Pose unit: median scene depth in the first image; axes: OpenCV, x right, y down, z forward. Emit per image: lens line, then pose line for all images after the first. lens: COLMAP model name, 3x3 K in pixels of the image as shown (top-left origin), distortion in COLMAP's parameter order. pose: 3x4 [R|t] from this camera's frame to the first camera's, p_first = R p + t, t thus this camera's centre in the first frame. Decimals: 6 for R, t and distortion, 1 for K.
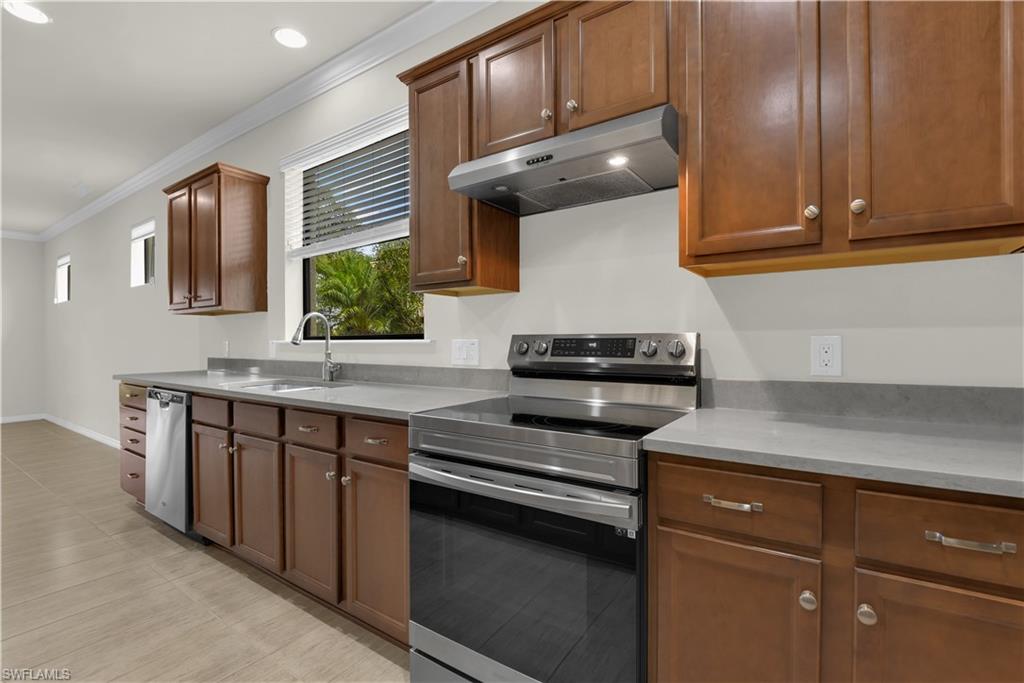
lens RADIAL K [[467.7, 0, 512.0], [0, 467.7, 341.5], [0, 0, 1]] dist [0.000501, -0.013314]
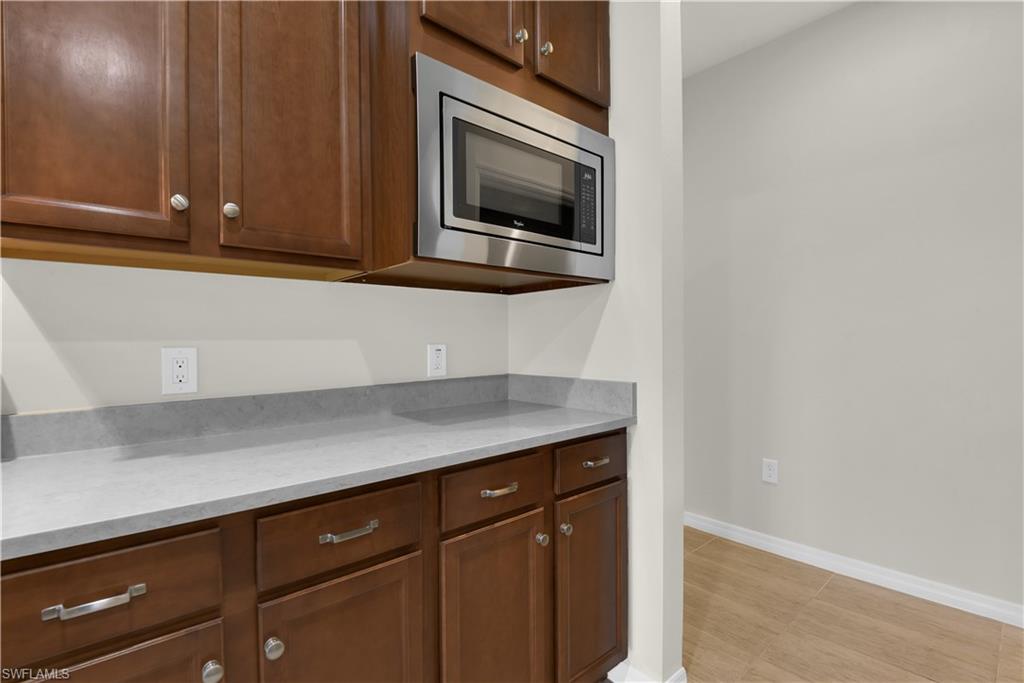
lens RADIAL K [[467.7, 0, 512.0], [0, 467.7, 341.5], [0, 0, 1]] dist [0.000501, -0.013314]
pose [[0.247101, -0.001556, 0.968988, -0.022074], [0.005450, 0.999985, 0.000216, -0.023603], [-0.968974, 0.005228, 0.247106, 0.207034]]
